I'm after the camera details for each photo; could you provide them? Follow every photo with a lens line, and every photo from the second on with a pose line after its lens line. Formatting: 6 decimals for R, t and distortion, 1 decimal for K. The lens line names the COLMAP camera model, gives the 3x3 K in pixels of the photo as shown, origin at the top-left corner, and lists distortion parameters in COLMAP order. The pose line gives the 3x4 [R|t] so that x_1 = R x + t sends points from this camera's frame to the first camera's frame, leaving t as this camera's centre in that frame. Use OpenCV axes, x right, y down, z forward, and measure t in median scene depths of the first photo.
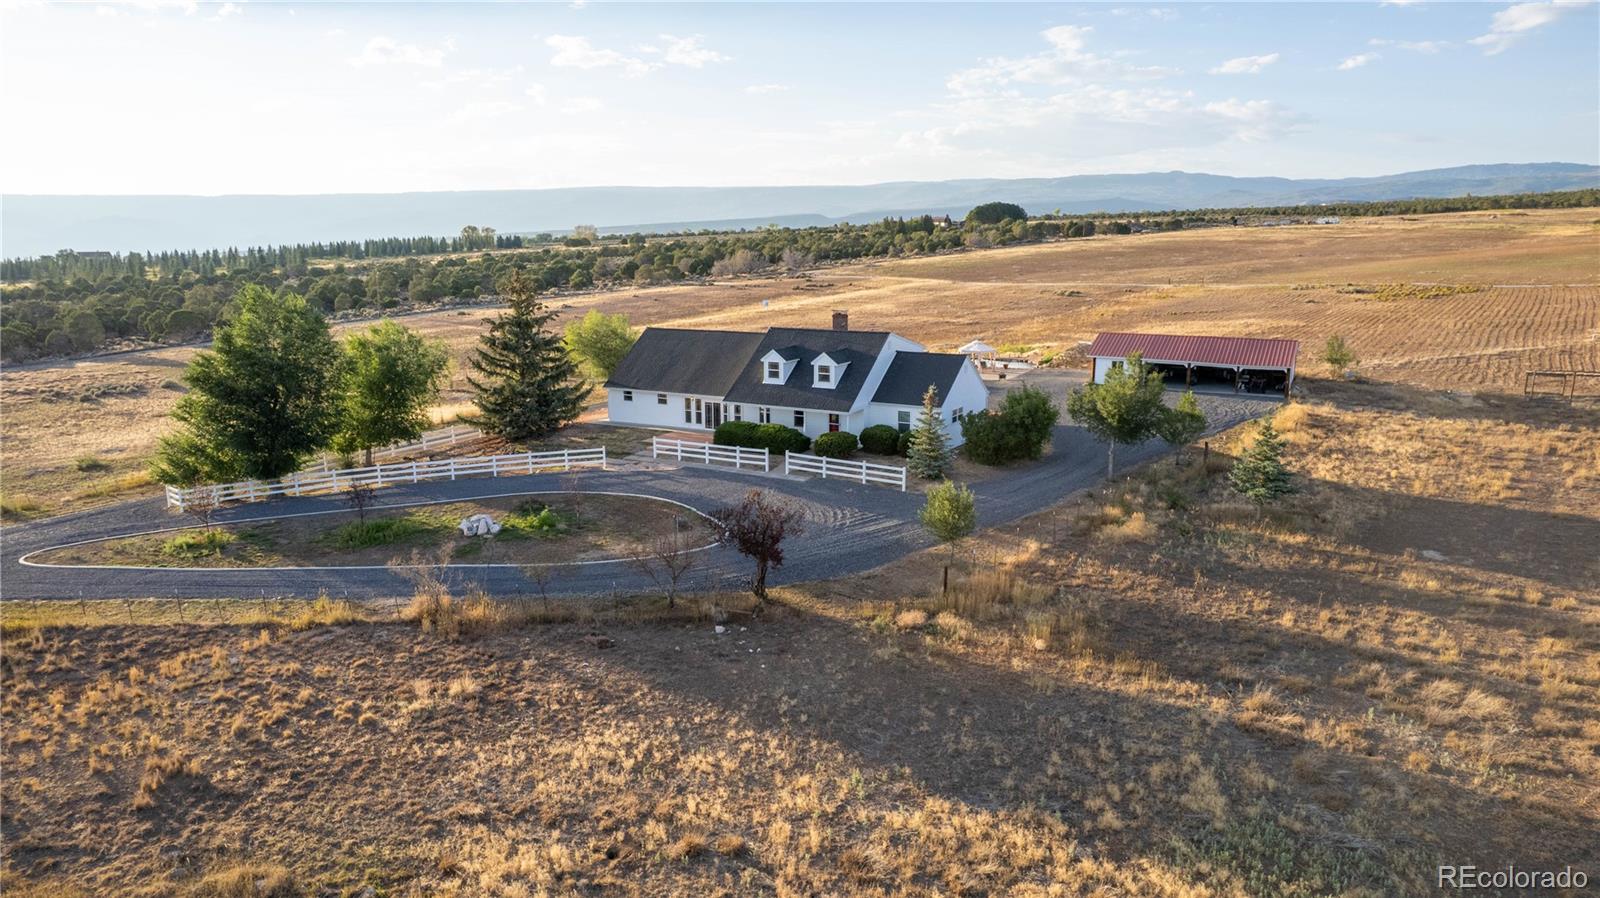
lens RADIAL K [[1022.7, 0, 799.2], [0, 1022.7, 456.6], [0, 0, 1]] dist [-0.073469, 0.066830]
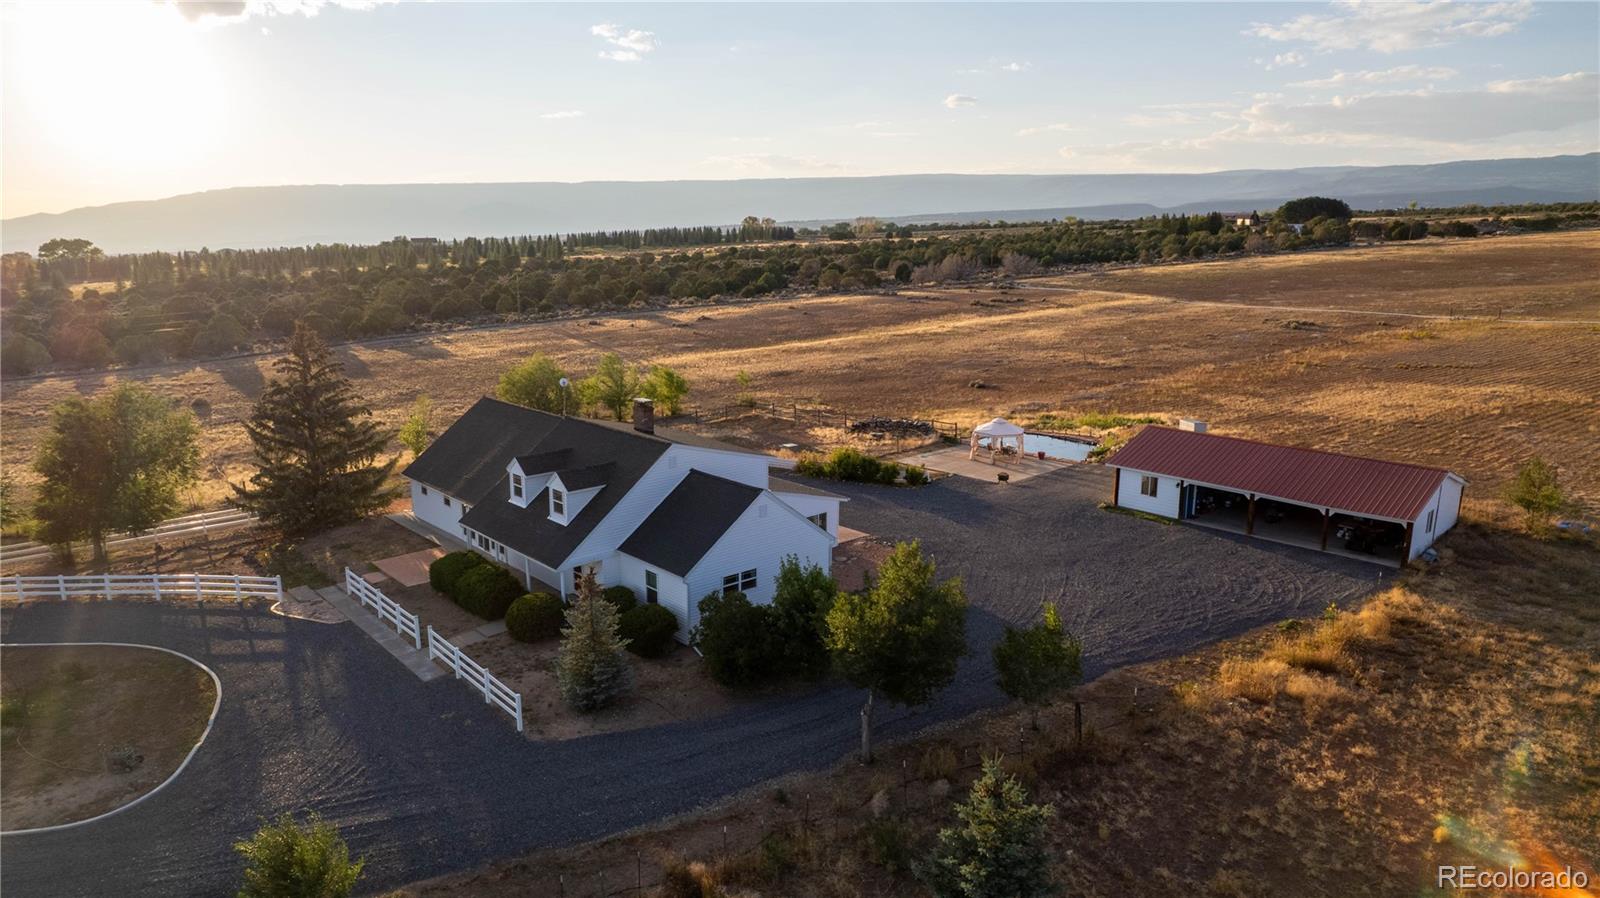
lens RADIAL K [[1022.7, 0, 799.2], [0, 1022.7, 456.6], [0, 0, 1]] dist [-0.073469, 0.066830]
pose [[0.953670, 0.073781, -0.291666, 0.294855], [-0.070465, 0.997274, 0.021872, -0.108132], [0.292485, -0.000306, 0.956270, 0.307810]]
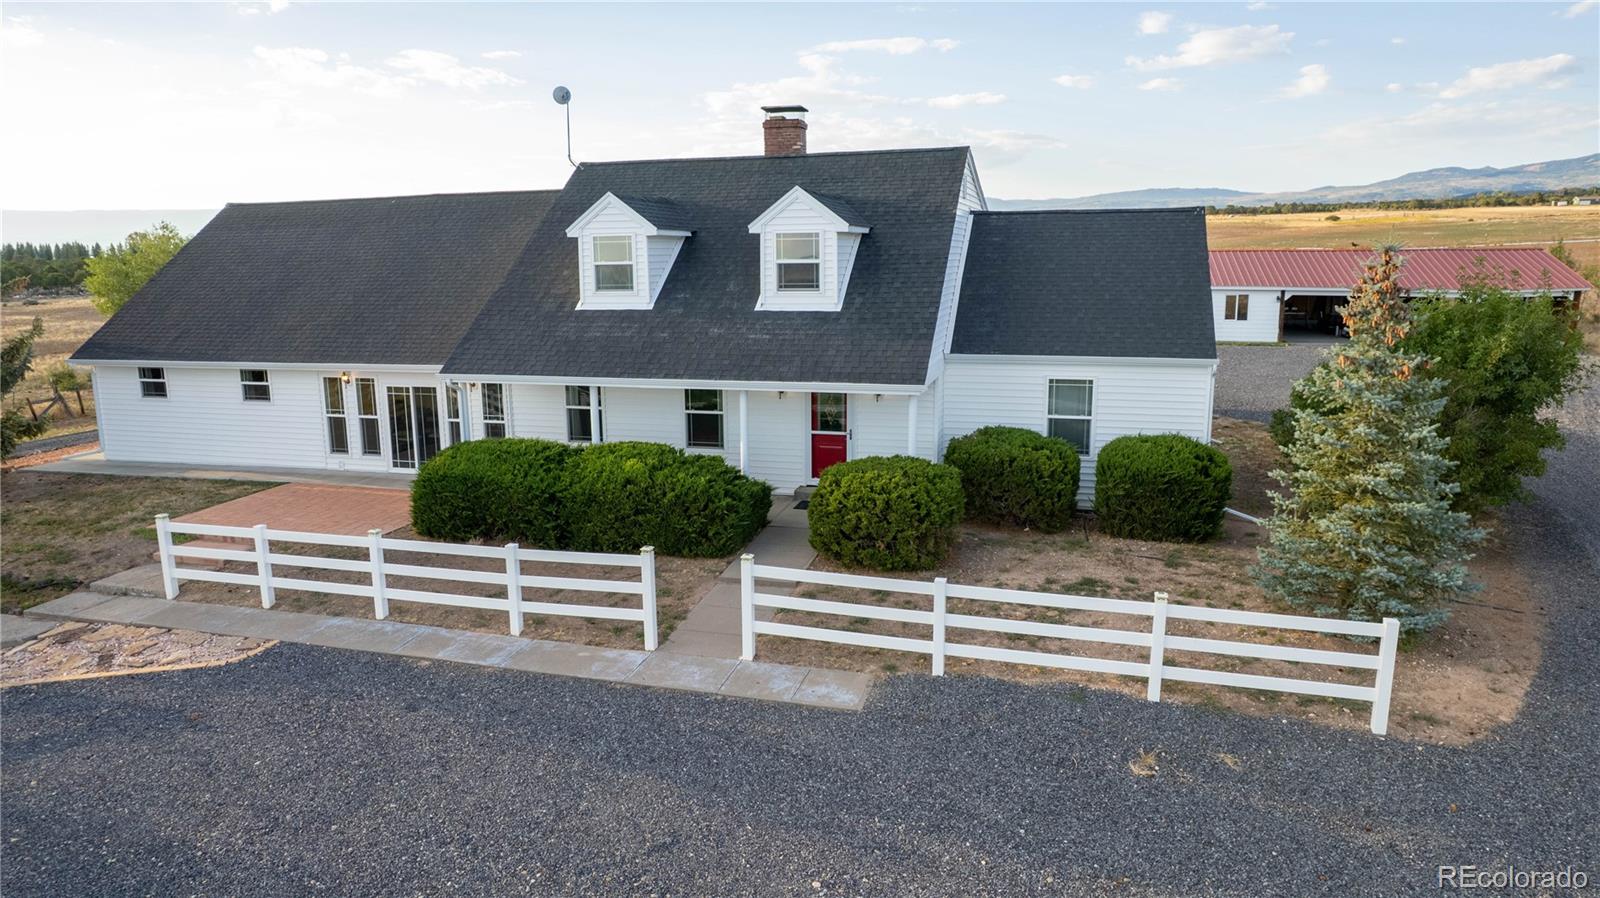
lens RADIAL K [[1022.7, 0, 799.2], [0, 1022.7, 456.6], [0, 0, 1]] dist [-0.073469, 0.066830]
pose [[0.969146, -0.051963, 0.240946, -0.037899], [0.056596, 0.998321, -0.012345, -0.017145], [-0.239900, 0.025601, 0.970460, 0.563357]]
